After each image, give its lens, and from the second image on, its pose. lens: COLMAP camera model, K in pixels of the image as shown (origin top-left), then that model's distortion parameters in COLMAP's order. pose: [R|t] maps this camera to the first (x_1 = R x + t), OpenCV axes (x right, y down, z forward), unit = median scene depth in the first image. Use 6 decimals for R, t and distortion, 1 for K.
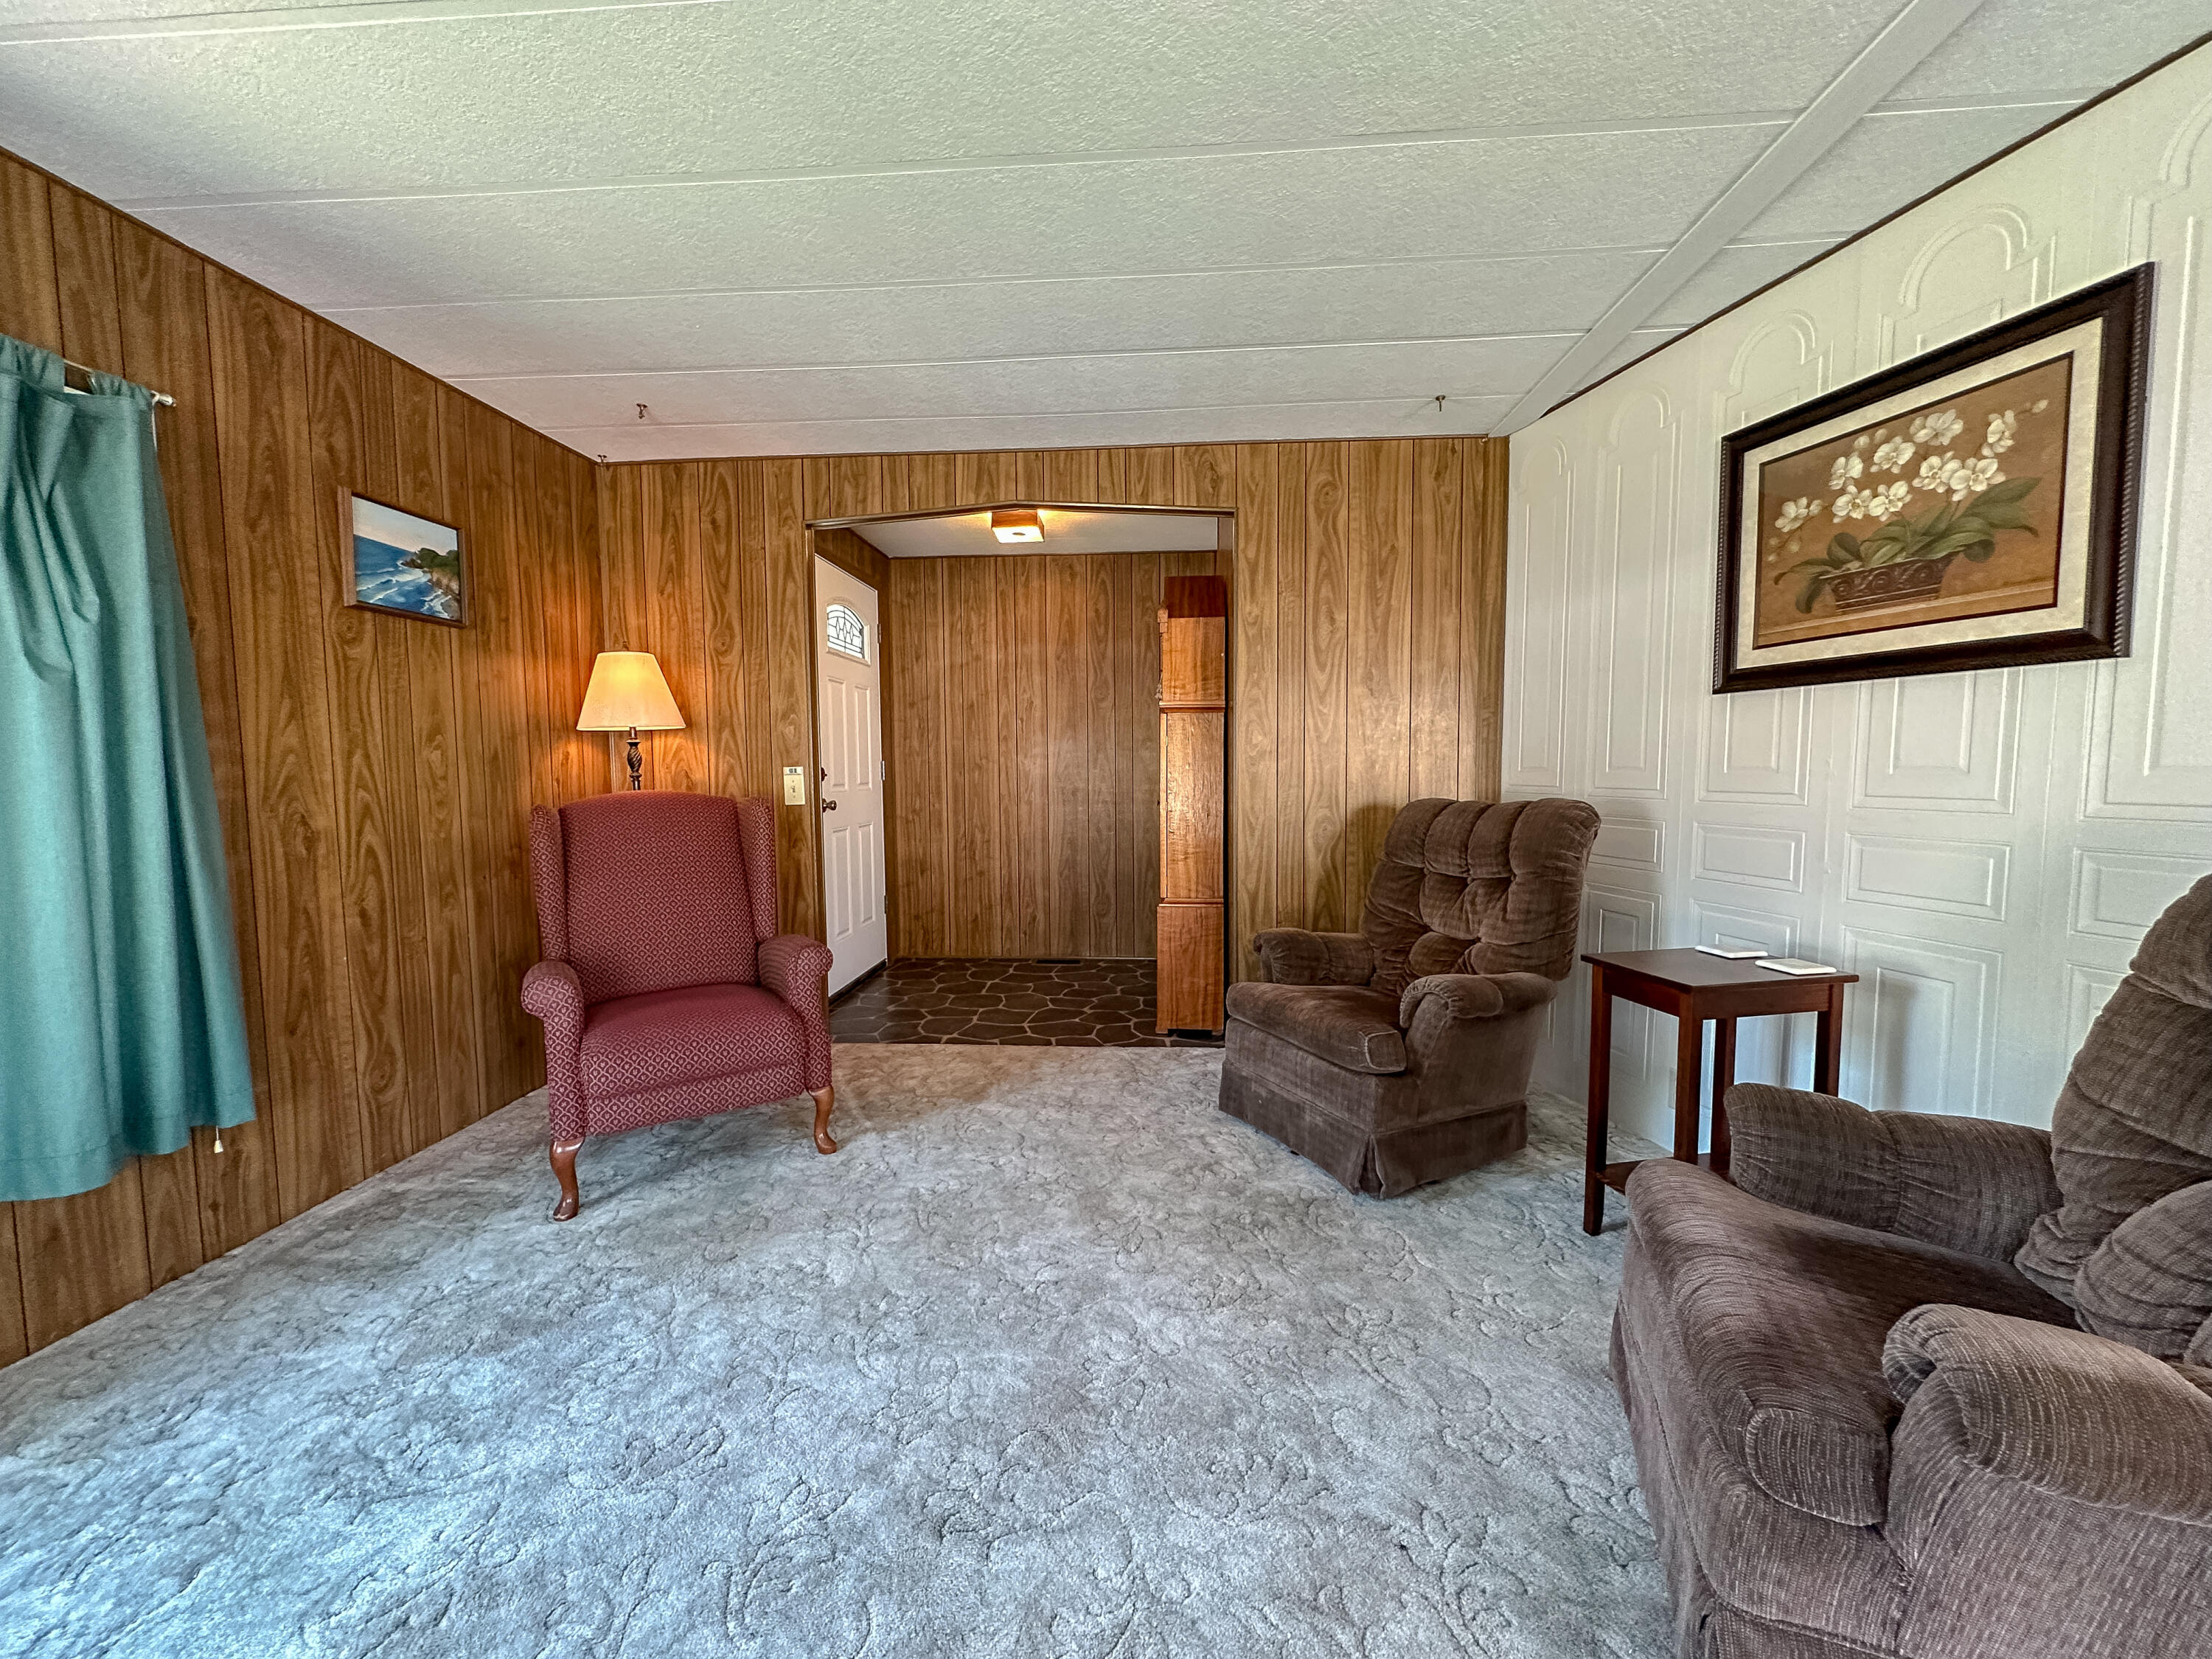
lens RADIAL K [[884.2, 0, 1106.0], [0, 884.2, 829.5], [0, 0, 1]] dist [-0.000628, -0.000102]
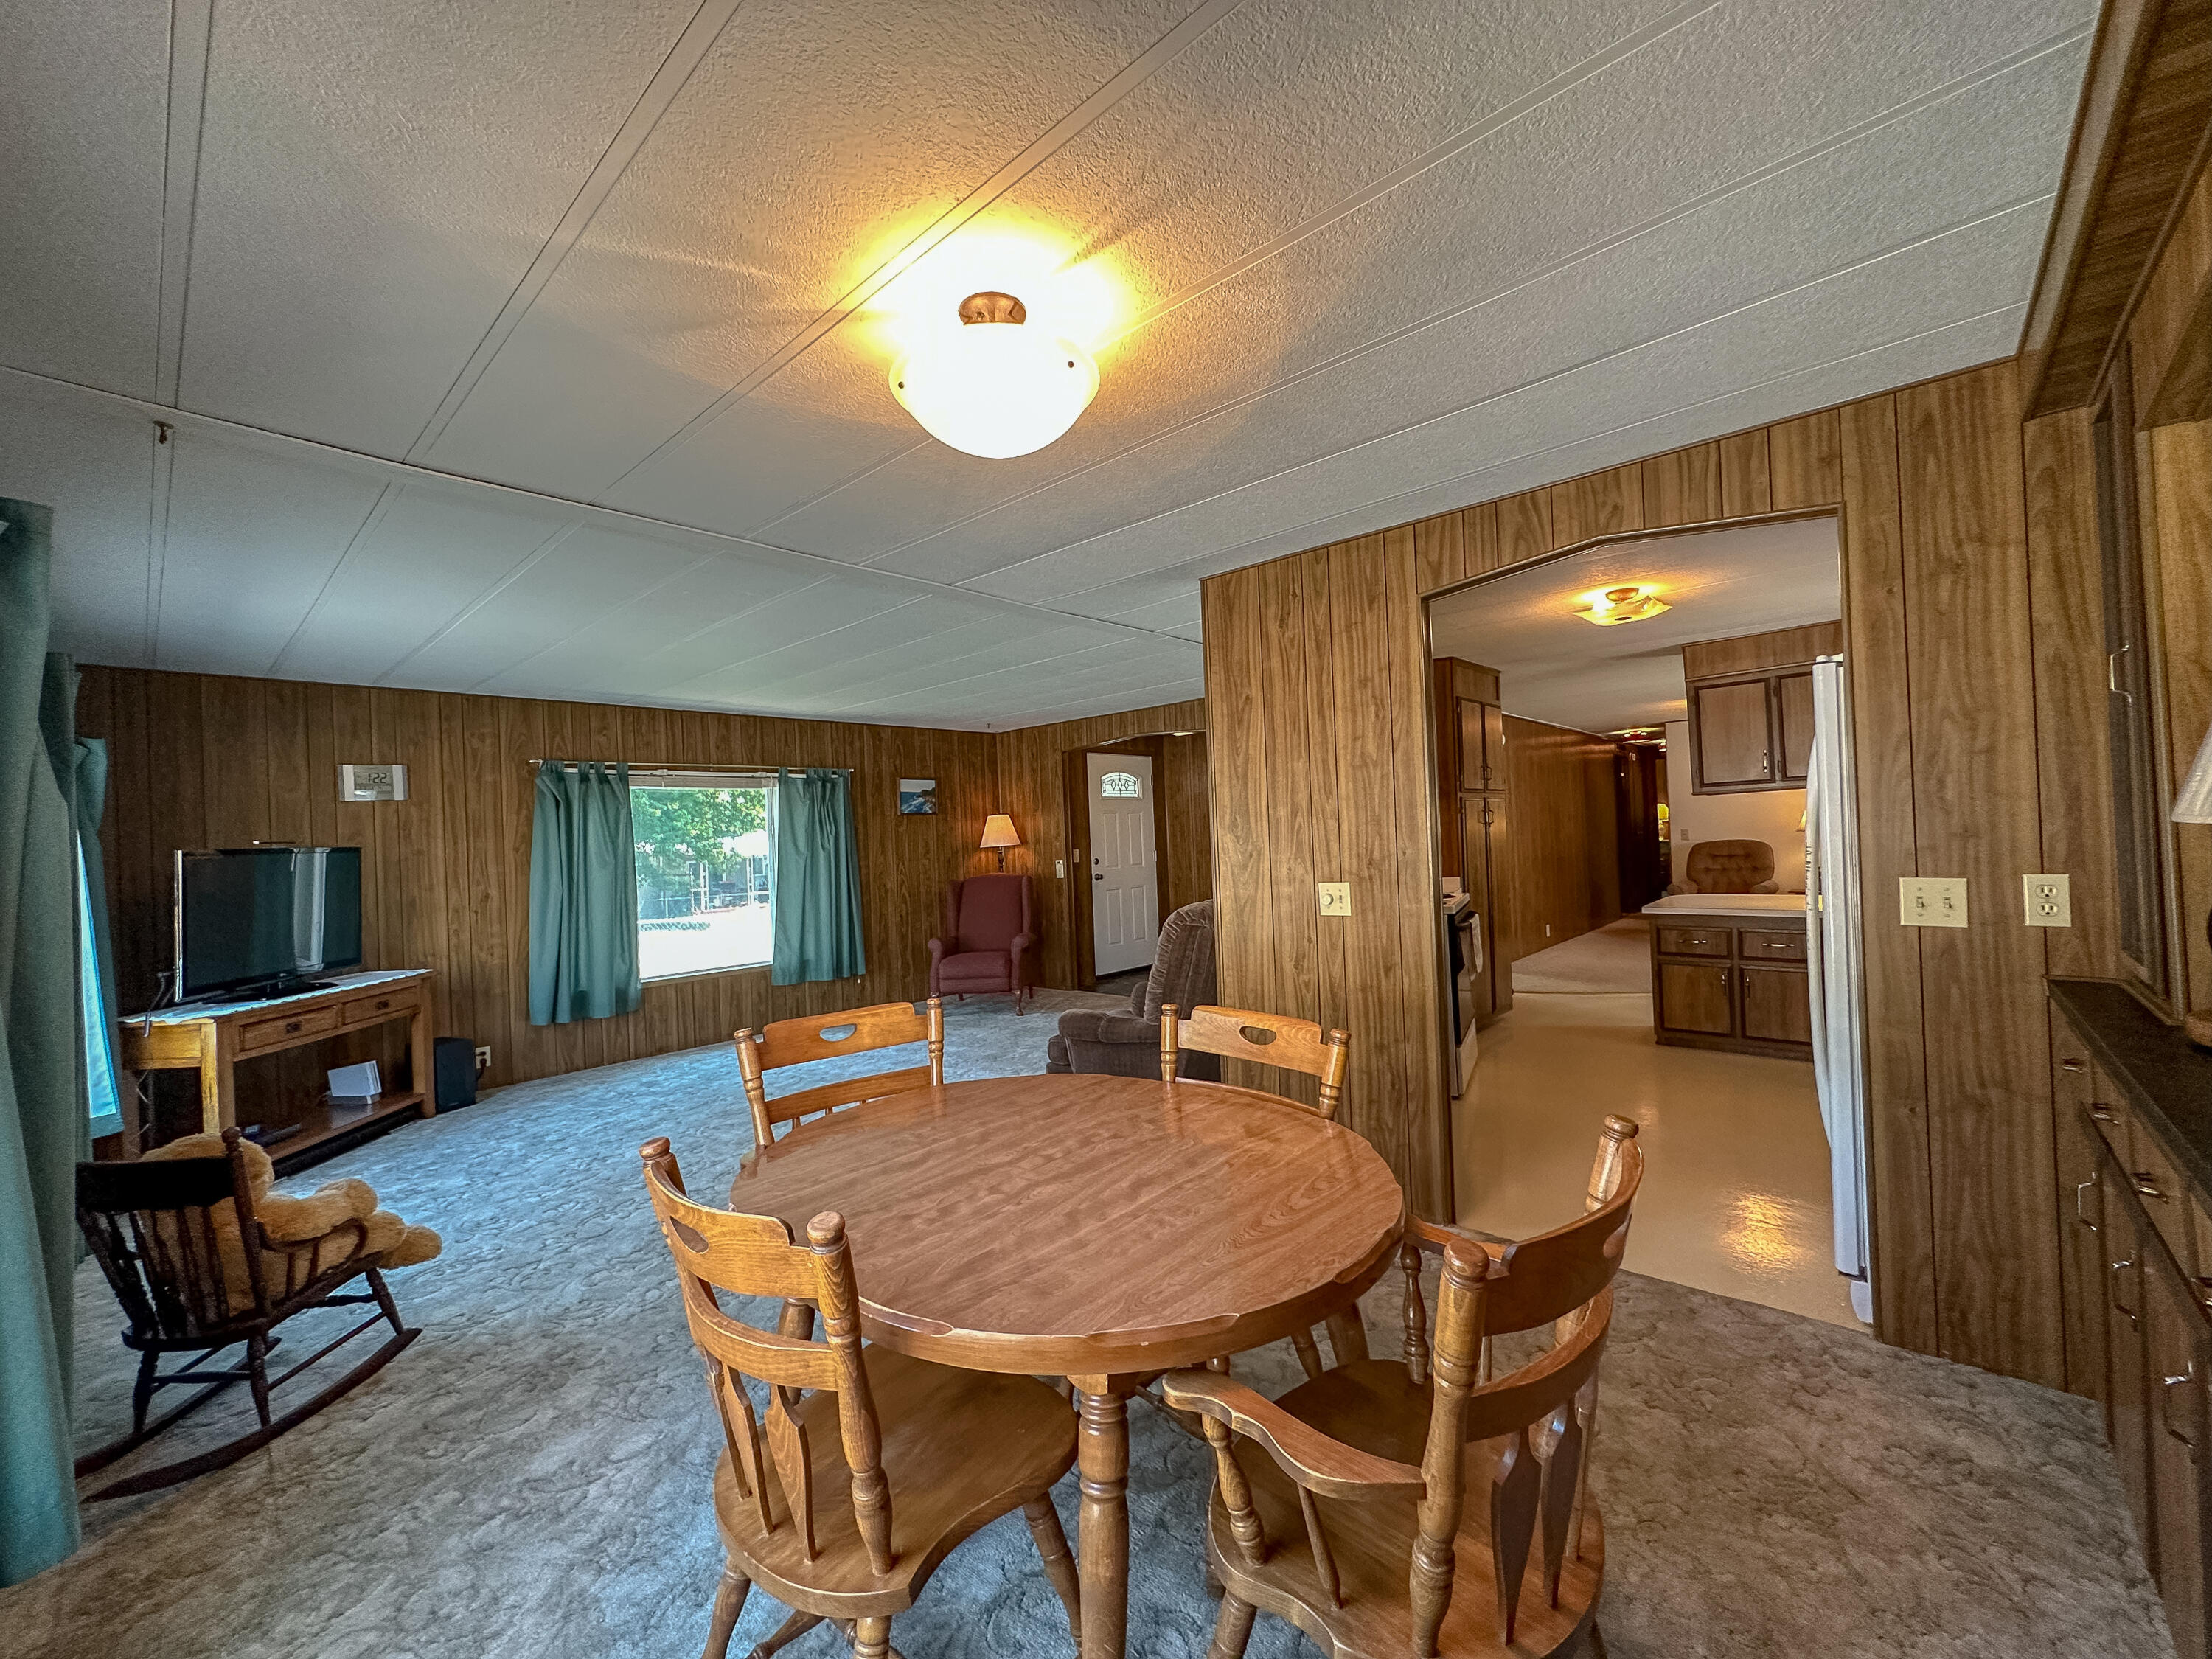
lens RADIAL K [[897.4, 0, 1106.0], [0, 897.4, 829.5], [0, 0, 1]] dist [0.000353, 0.000166]
pose [[0.780007, -0.023736, -0.625321, 1.522806], [-0.011157, 0.998594, -0.051821, -0.046866], [0.625672, 0.047398, 0.778645, -0.895625]]
